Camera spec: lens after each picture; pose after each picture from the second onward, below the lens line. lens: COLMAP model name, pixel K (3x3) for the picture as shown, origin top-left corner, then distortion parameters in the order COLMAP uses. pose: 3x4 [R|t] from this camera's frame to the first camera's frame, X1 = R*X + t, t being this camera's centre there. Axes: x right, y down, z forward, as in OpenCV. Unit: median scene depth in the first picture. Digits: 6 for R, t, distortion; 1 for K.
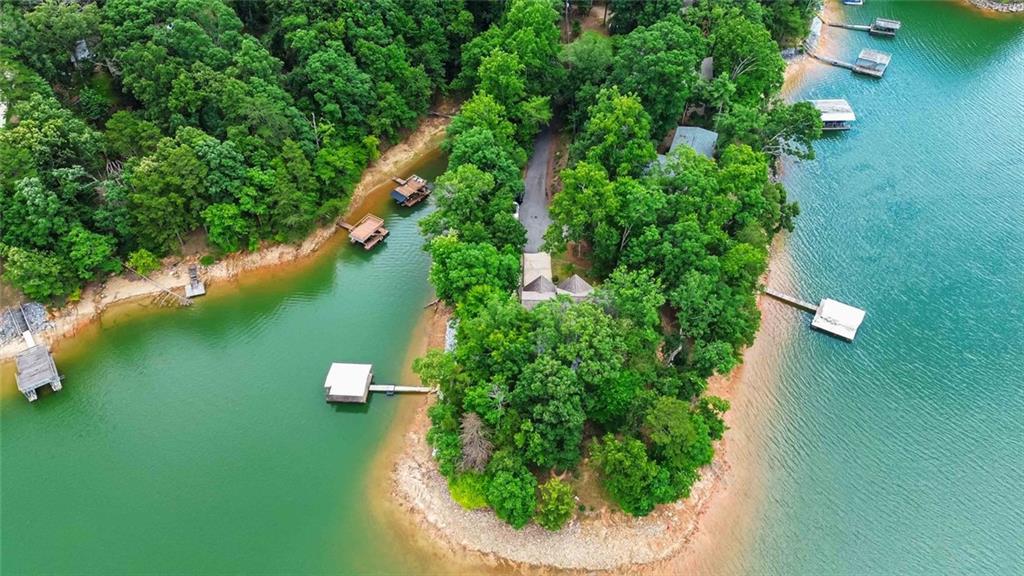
lens RADIAL K [[704.6, 0, 512.0], [0, 704.6, 288.0], [0, 0, 1]] dist [0.074043, -0.072771]
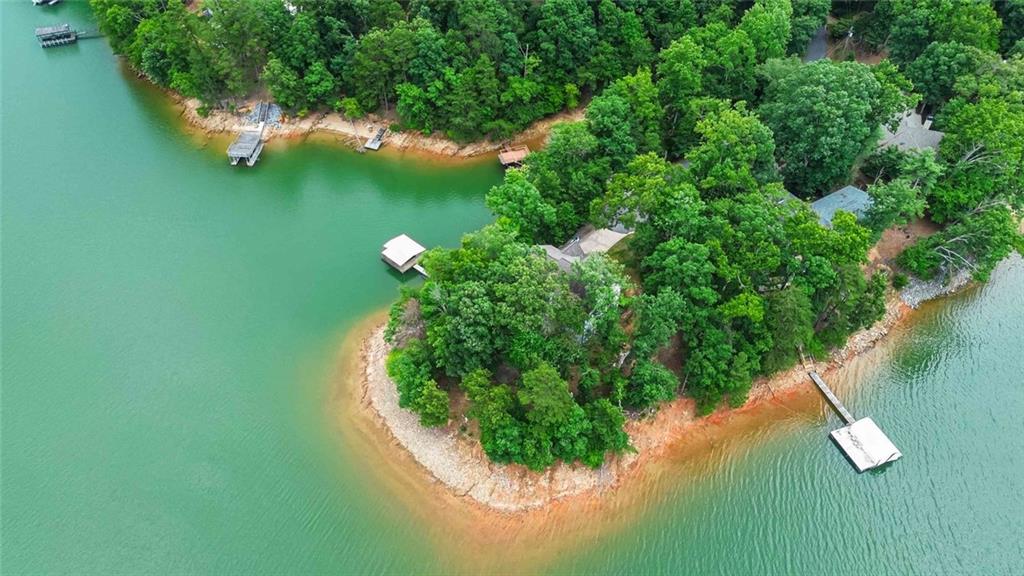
lens RADIAL K [[704.6, 0, 512.0], [0, 704.6, 288.0], [0, 0, 1]] dist [0.074043, -0.072771]
pose [[0.785453, 0.455466, -0.419064, 0.375407], [-0.451331, 0.884818, 0.115749, -0.028525], [0.423515, 0.098221, 0.900549, 0.026783]]
